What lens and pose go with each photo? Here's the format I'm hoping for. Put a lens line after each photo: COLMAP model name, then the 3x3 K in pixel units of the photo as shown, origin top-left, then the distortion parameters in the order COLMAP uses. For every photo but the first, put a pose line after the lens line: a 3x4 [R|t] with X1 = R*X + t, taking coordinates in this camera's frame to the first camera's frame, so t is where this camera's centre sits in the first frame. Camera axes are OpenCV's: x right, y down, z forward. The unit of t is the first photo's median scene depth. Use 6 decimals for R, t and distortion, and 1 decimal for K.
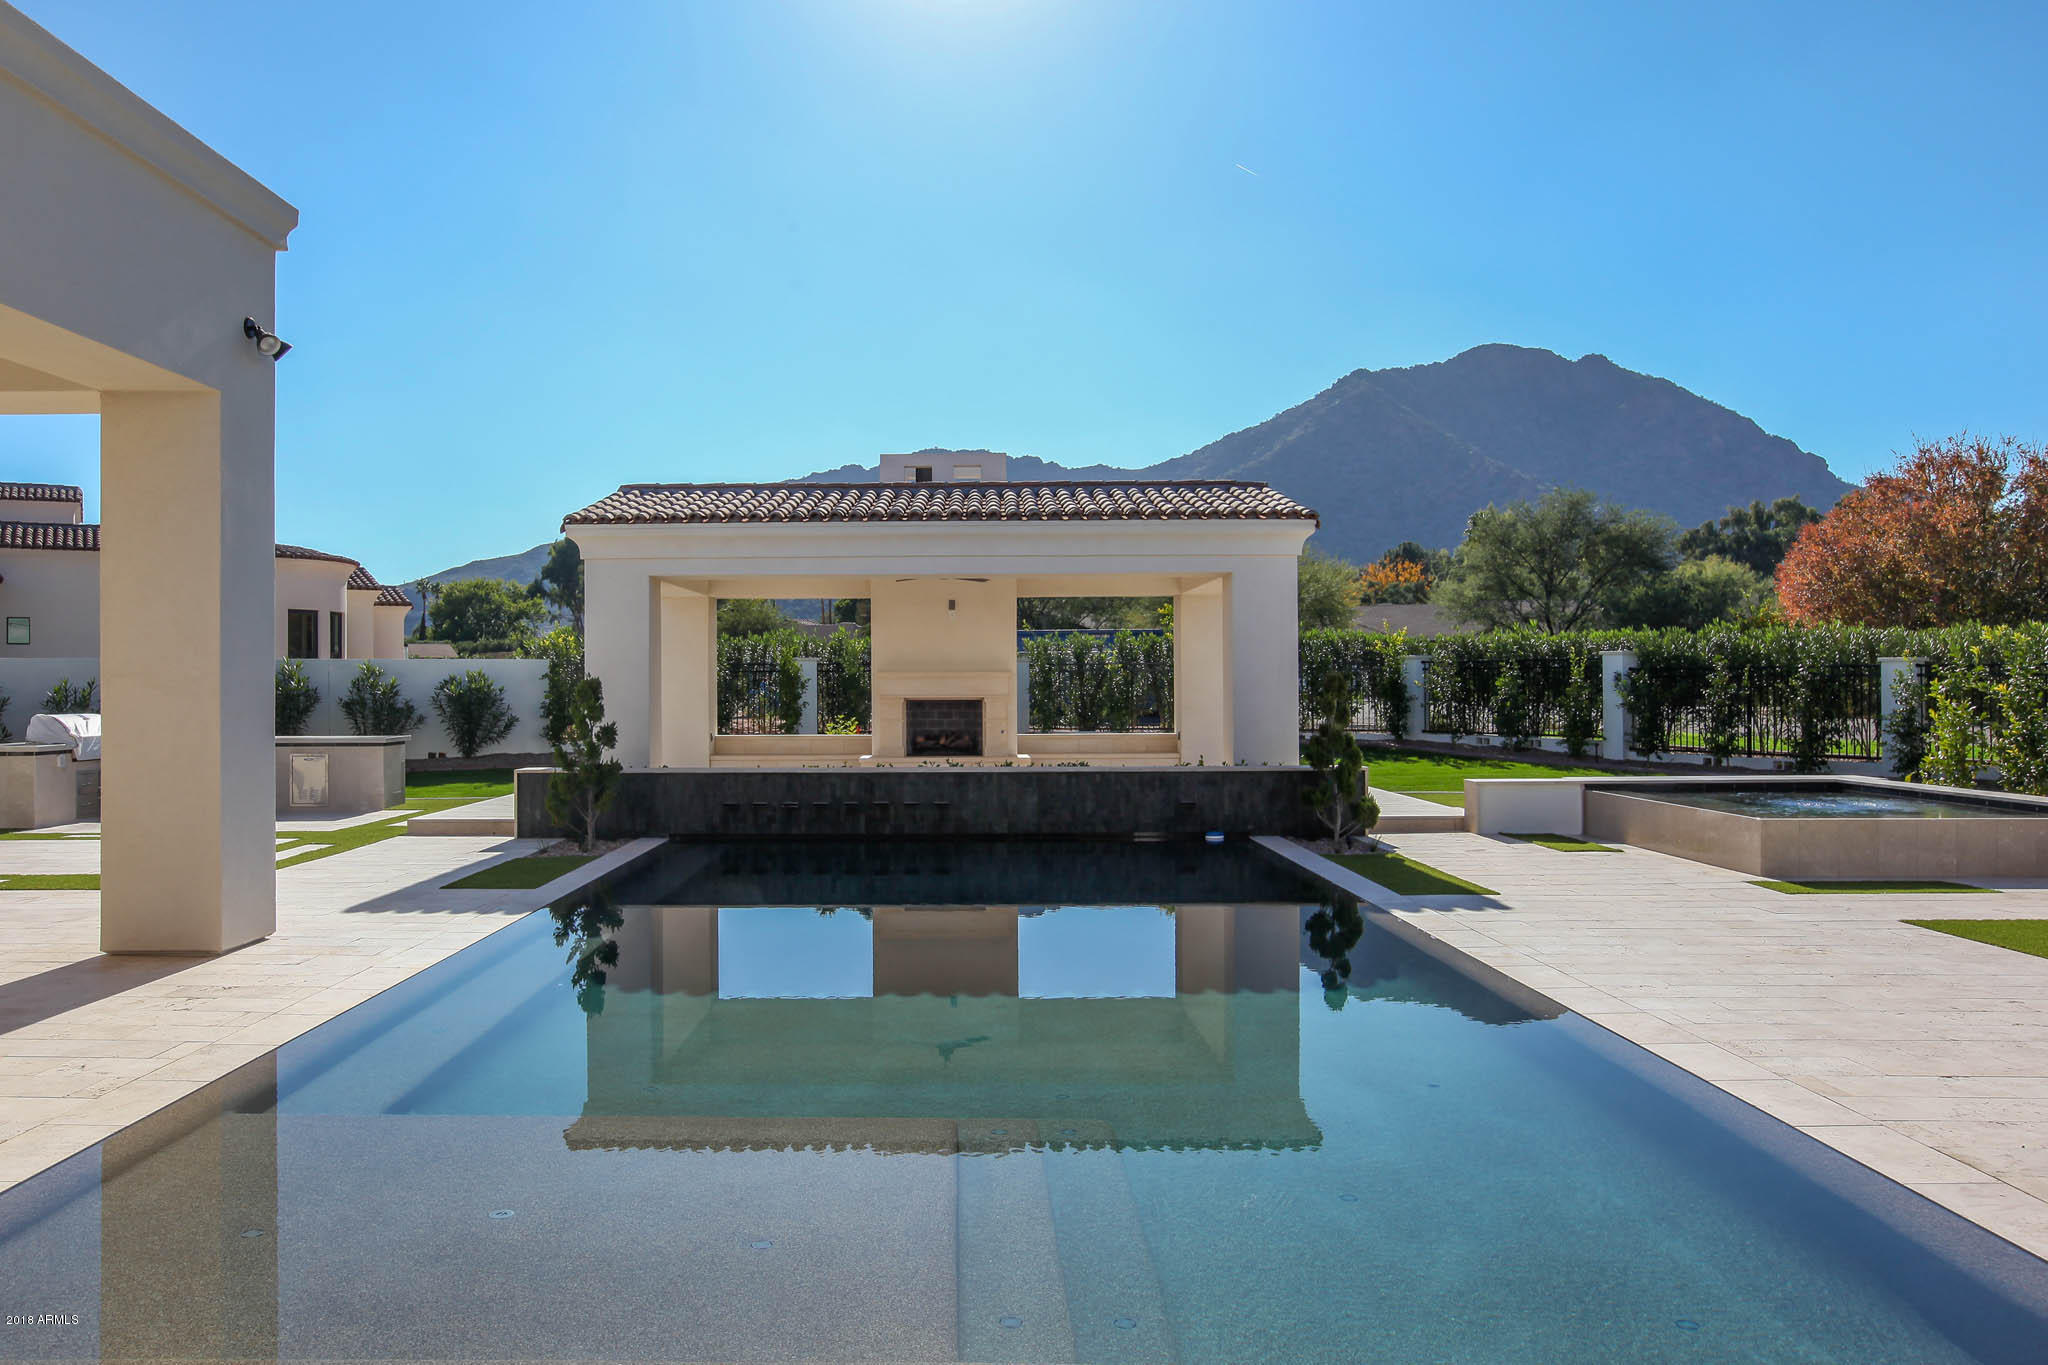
lens RADIAL K [[1553.7, 0, 947.9], [0, 1553.7, 675.7], [0, 0, 1]] dist [-0.010472, 0.025112]
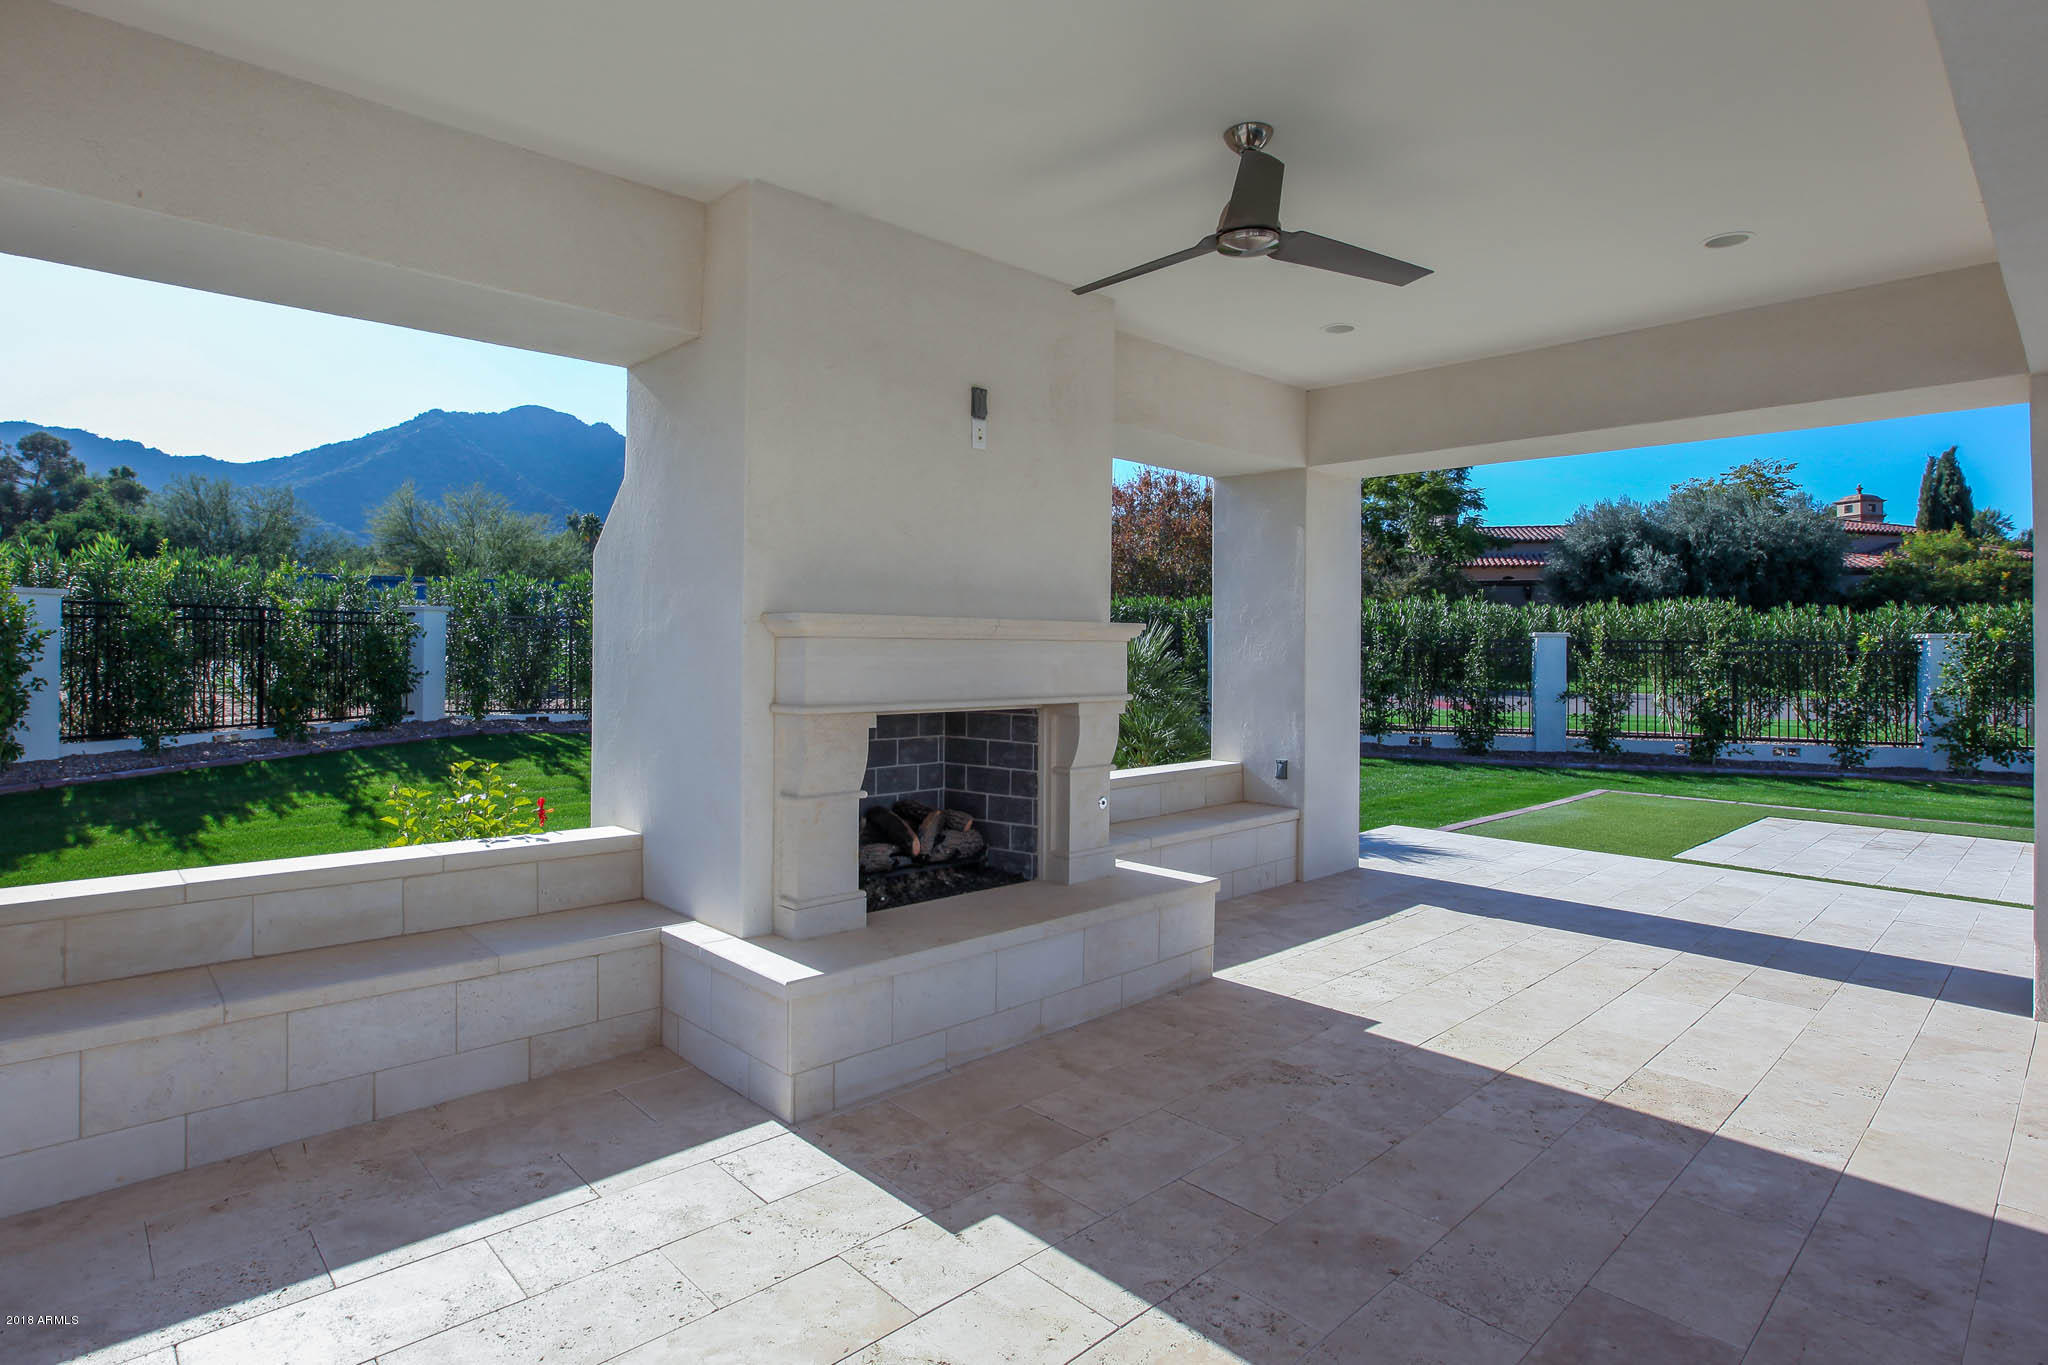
lens RADIAL K [[1035.0, 0, 904.1], [0, 1035.0, 640.3], [0, 0, 1]] dist [-0.018993, 0.010335]
pose [[0.756469, 0.015752, 0.653839, -0.117531], [-0.017340, 0.999842, -0.004027, 0.002097], [-0.653799, -0.008291, 0.756623, 0.709095]]
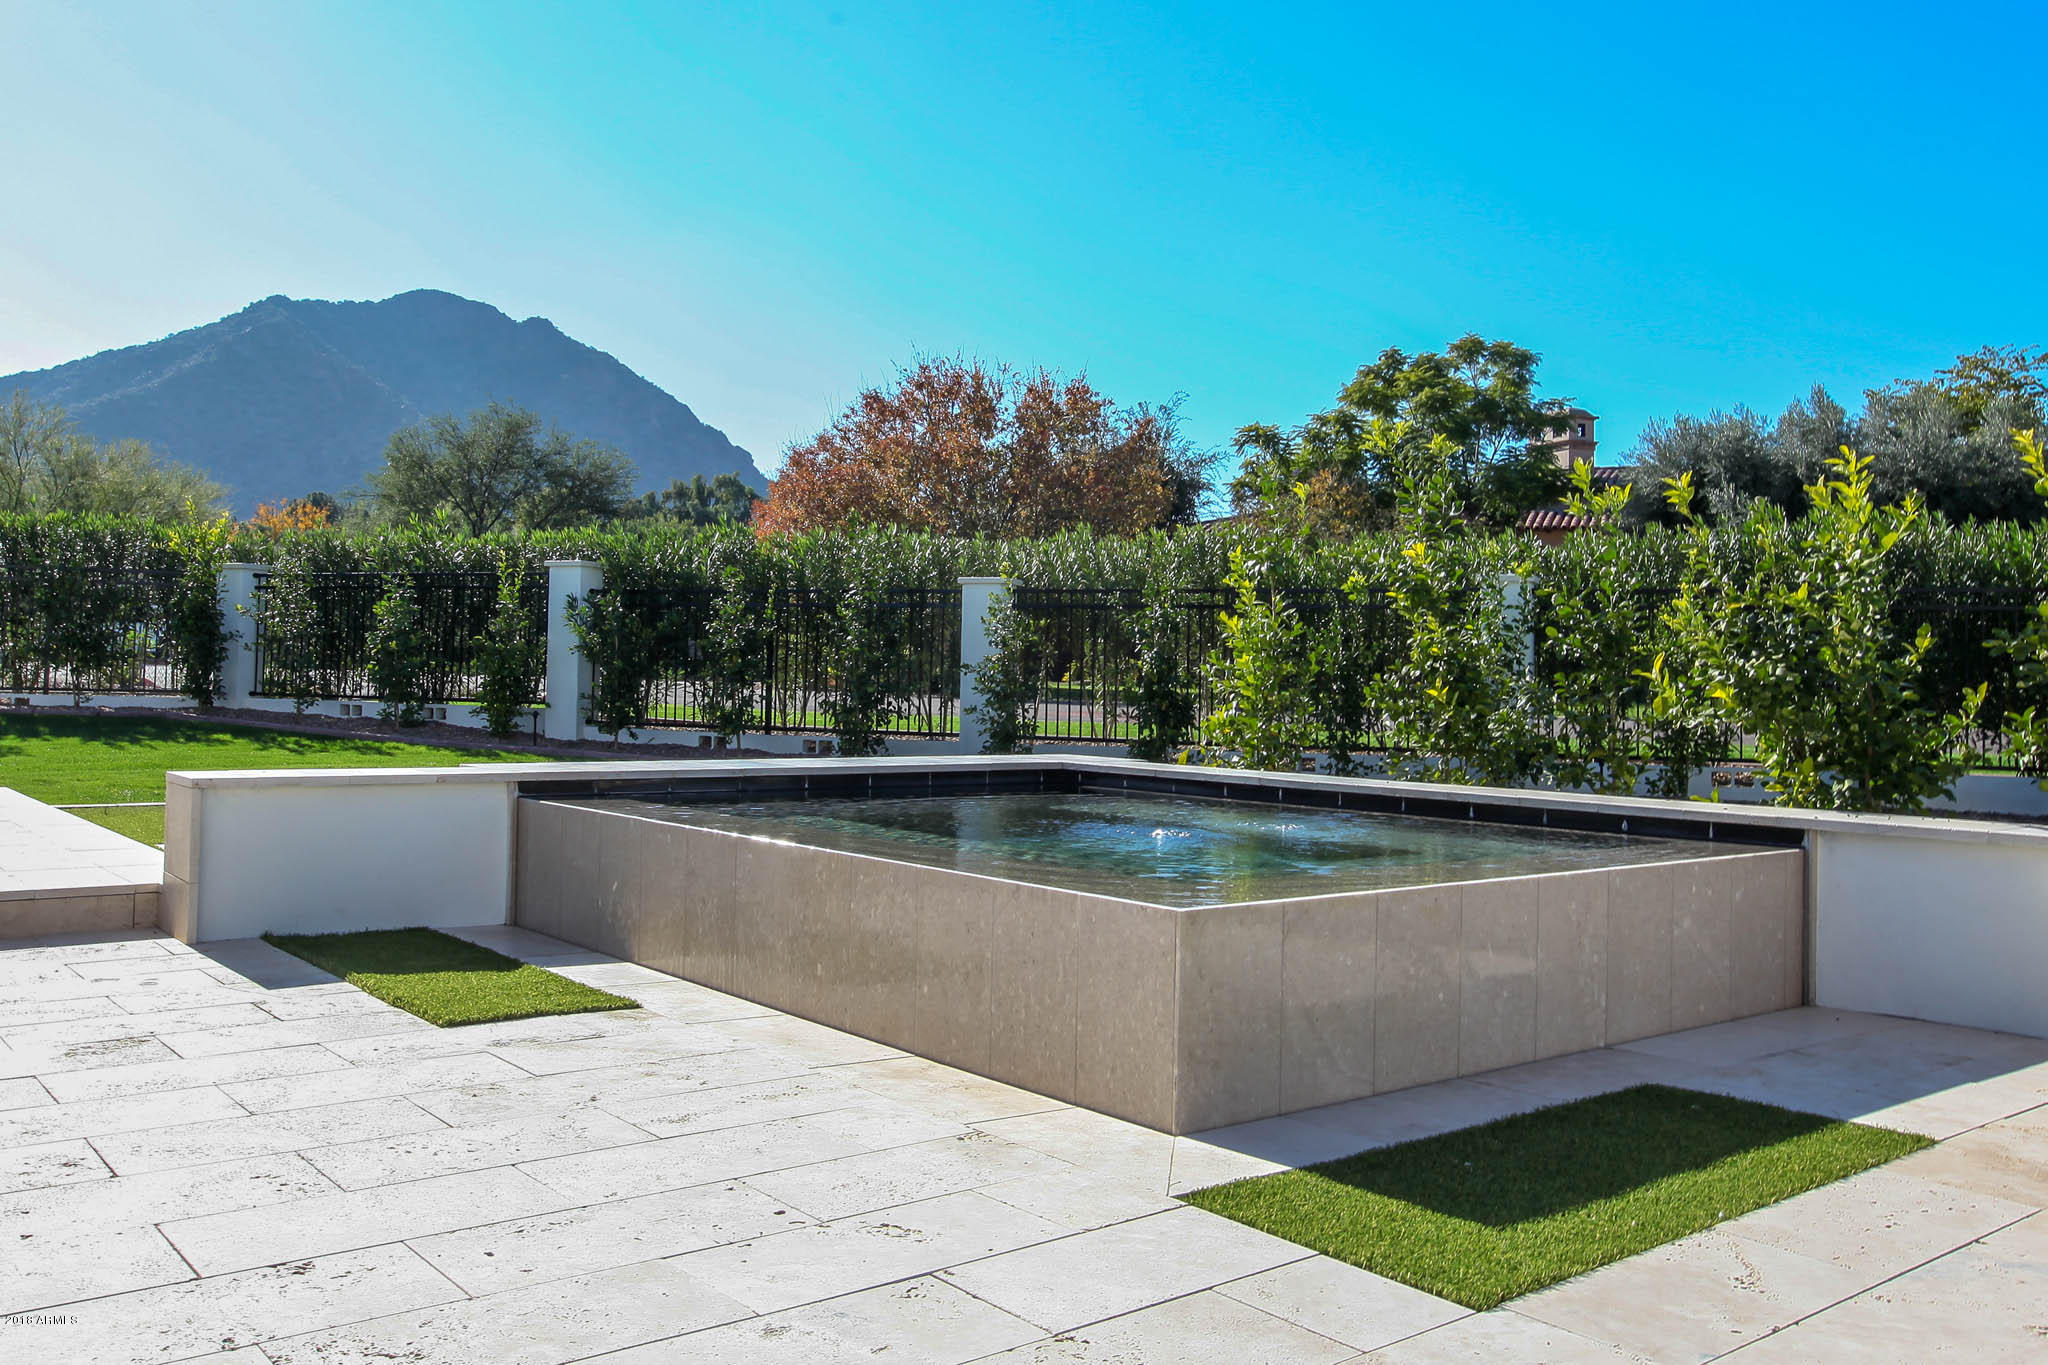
lens RADIAL K [[1702.5, 0, 992.9], [0, 1702.5, 598.1], [0, 0, 1]] dist [-0.036273, 0.009544]
pose [[0.787387, 0.050213, 0.614410, 0.163897], [-0.026573, 0.998515, -0.047550, 0.027878], [-0.615886, 0.021114, 0.787552, 0.402687]]
